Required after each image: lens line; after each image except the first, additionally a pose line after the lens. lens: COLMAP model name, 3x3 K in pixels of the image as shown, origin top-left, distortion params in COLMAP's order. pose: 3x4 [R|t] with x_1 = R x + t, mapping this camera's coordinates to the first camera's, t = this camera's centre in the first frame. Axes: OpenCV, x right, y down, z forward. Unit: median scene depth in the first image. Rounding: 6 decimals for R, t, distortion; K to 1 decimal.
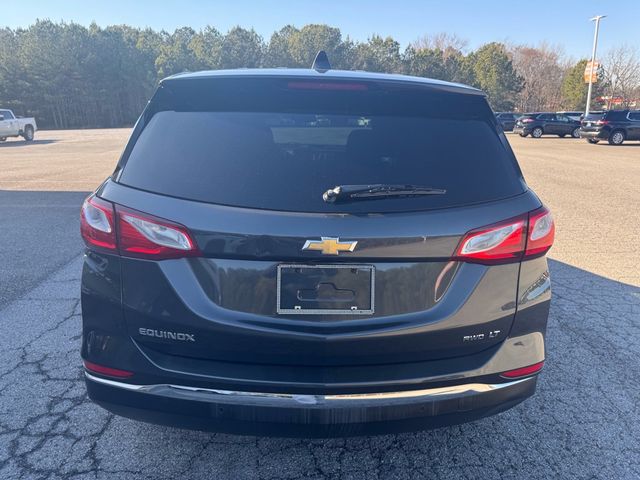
lens RADIAL K [[450.1, 0, 320.0], [0, 450.1, 240.0], [0, 0, 1]] dist [0.035392, -0.040862]
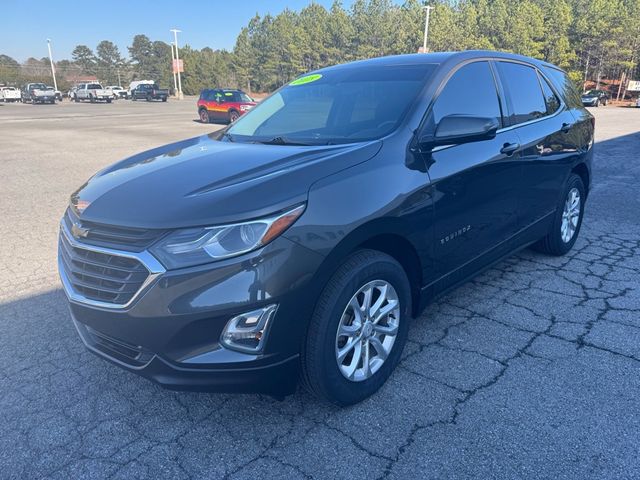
lens RADIAL K [[450.1, 0, 320.0], [0, 450.1, 240.0], [0, 0, 1]] dist [0.035392, -0.040862]
pose [[-0.667909, -0.225298, 0.709322, -1.010871], [0.206010, 0.859871, 0.467098, -0.717280], [-0.715162, 0.458107, -0.527902, 2.643032]]
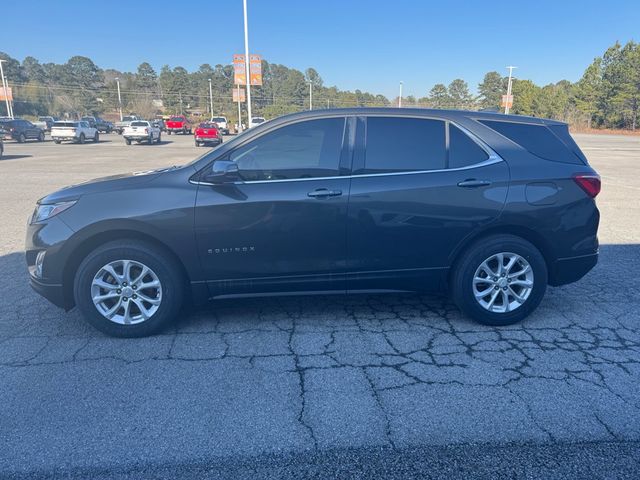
lens RADIAL K [[450.1, 0, 320.0], [0, 450.1, 240.0], [0, 0, 1]] dist [0.035392, -0.040862]
pose [[-0.034660, -0.244822, 0.968948, -1.796457], [0.254712, 0.935350, 0.245444, -0.456215], [-0.966396, 0.255310, 0.029940, 1.531106]]
